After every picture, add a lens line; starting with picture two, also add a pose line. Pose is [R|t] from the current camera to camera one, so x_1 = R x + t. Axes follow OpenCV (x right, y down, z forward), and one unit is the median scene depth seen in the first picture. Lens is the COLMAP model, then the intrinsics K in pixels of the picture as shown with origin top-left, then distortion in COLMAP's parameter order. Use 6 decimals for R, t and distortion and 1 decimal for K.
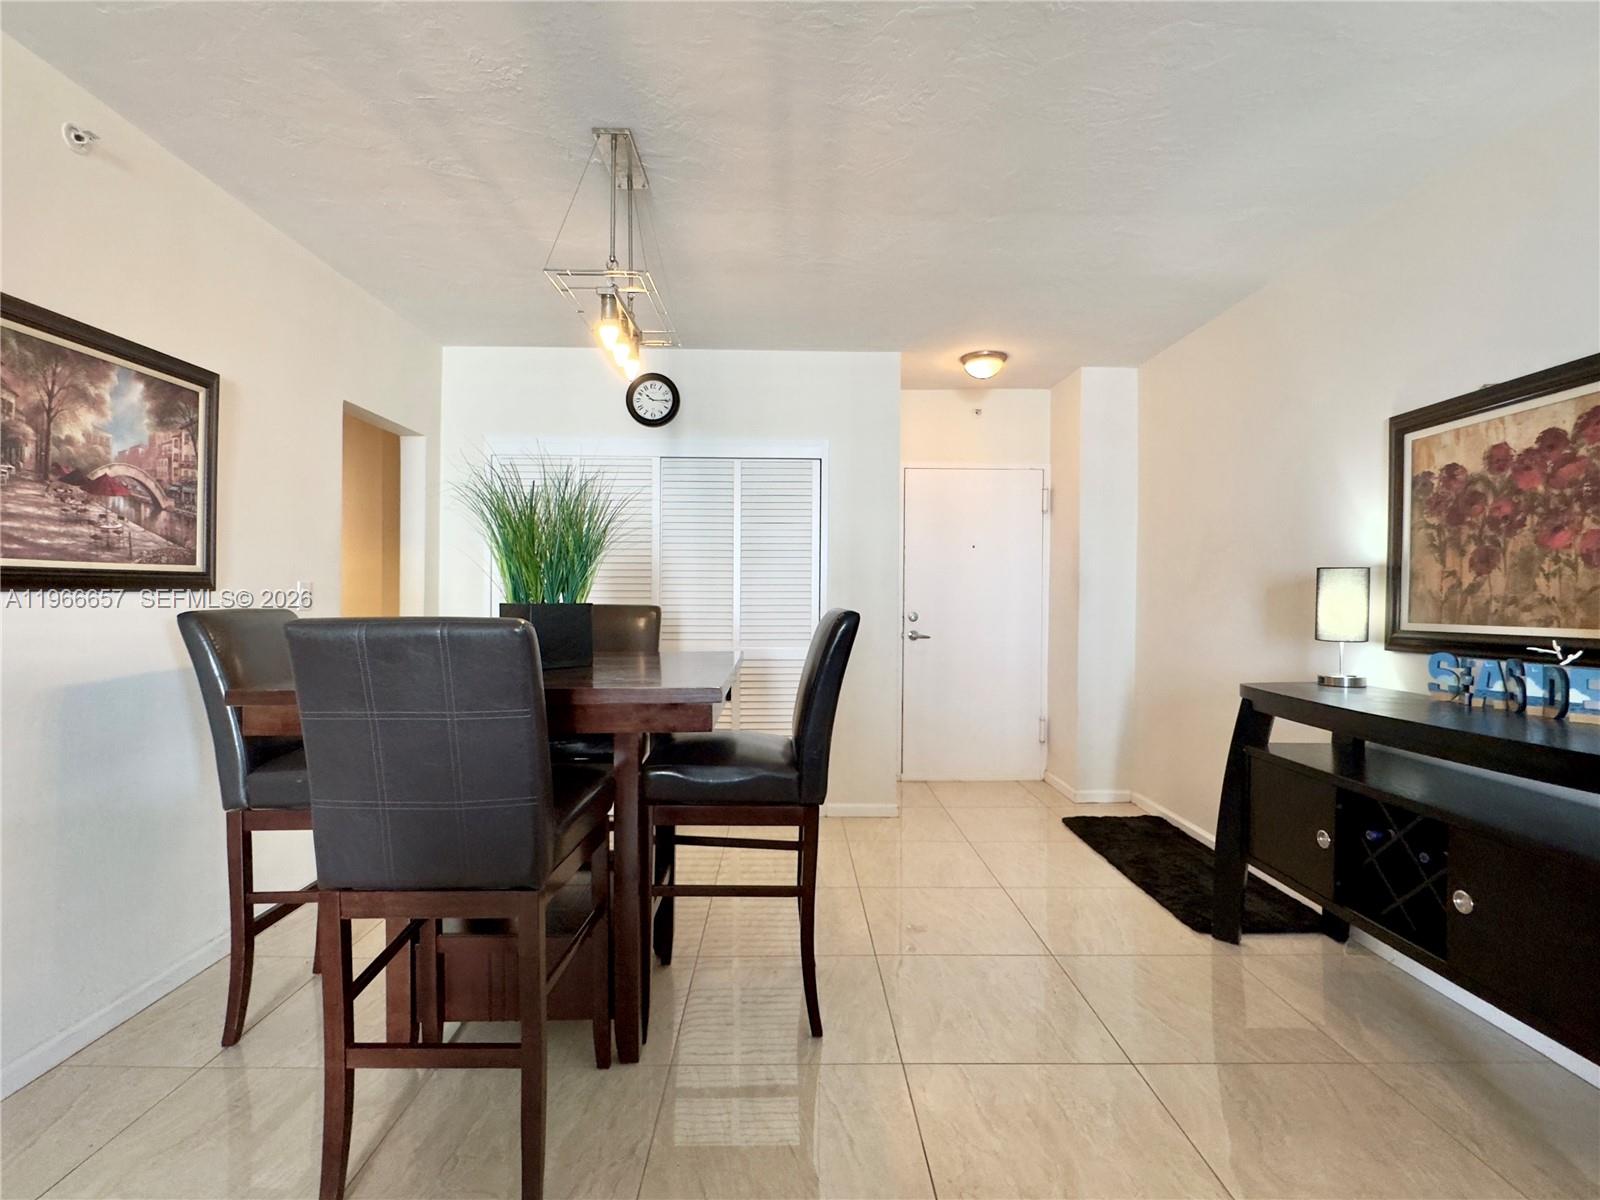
lens RADIAL K [[753.1, 0, 797.1], [0, 753.1, 602.9], [0, 0, 1]] dist [0.001486, 0.000224]
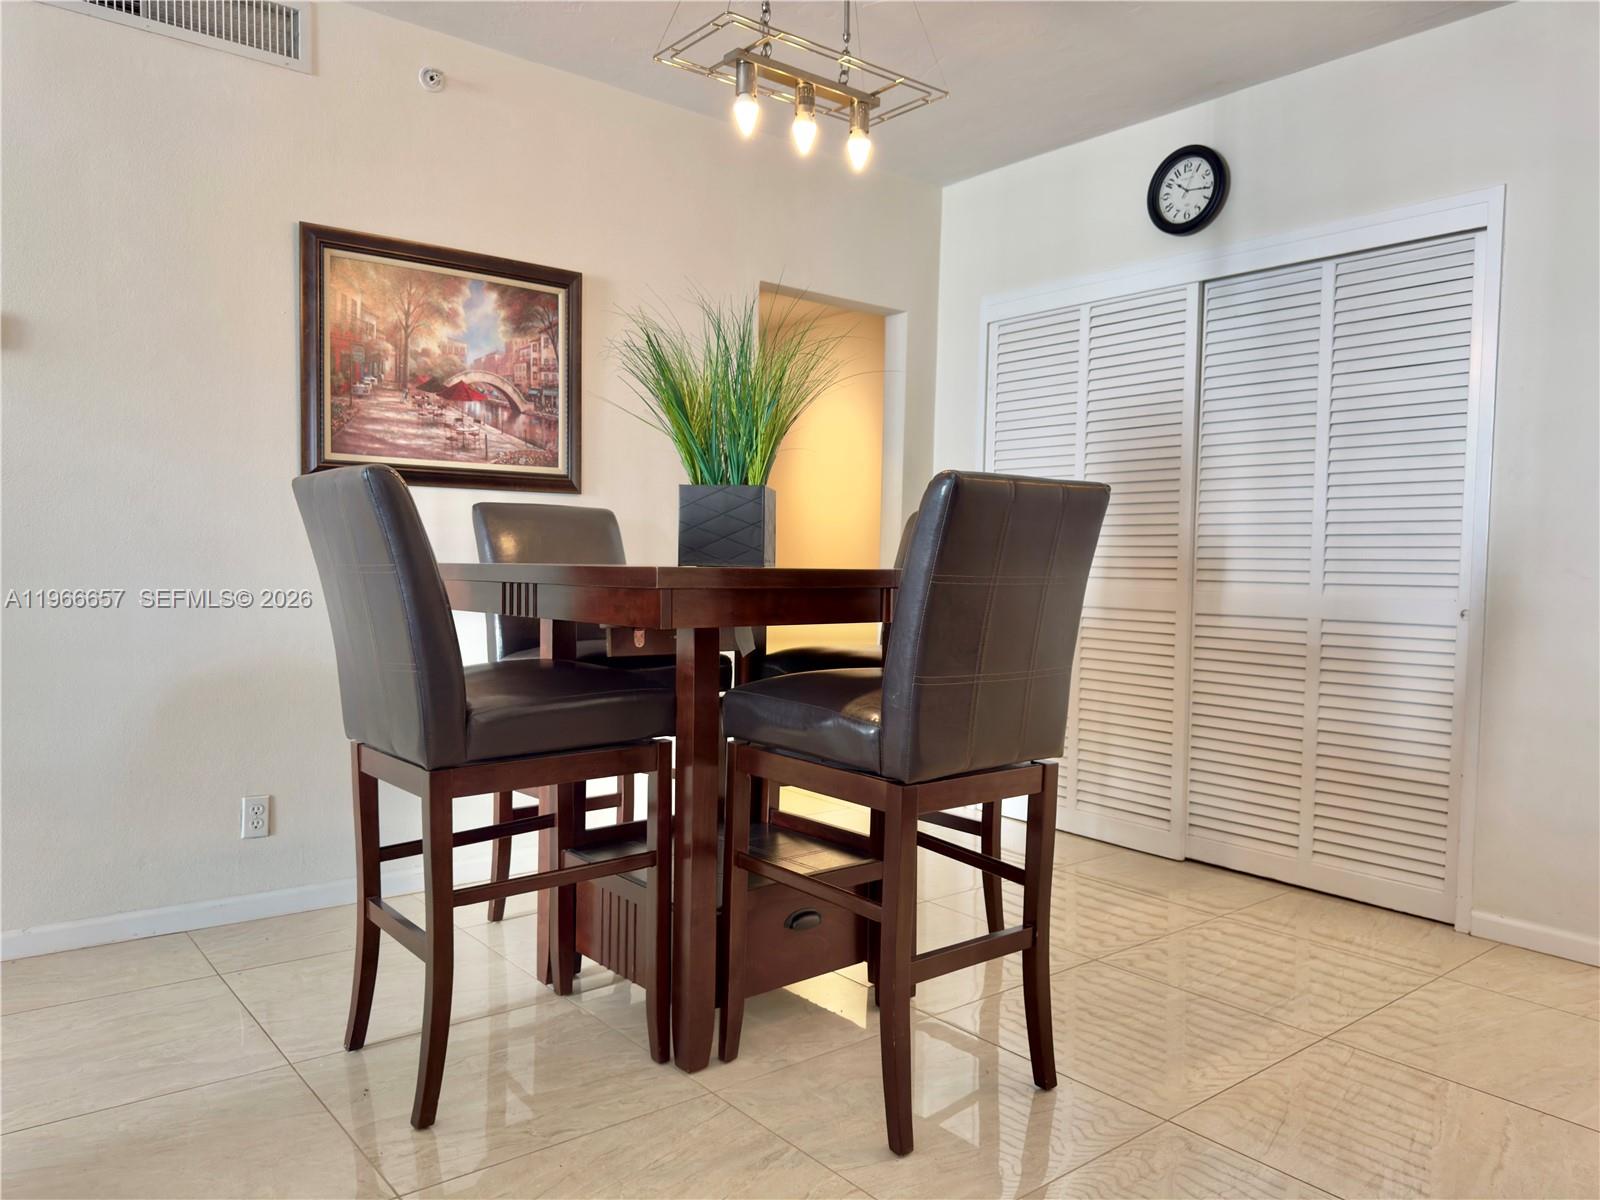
lens RADIAL K [[1126.9, 0, 798.6], [0, 1126.9, 604.6], [0, 0, 1]] dist [0.043568, -0.060015]
pose [[0.627428, 0.036246, -0.777831, 0.655314], [-0.022140, 0.999343, 0.028709, 0.091903], [0.778360, -0.000792, 0.627818, 0.332466]]
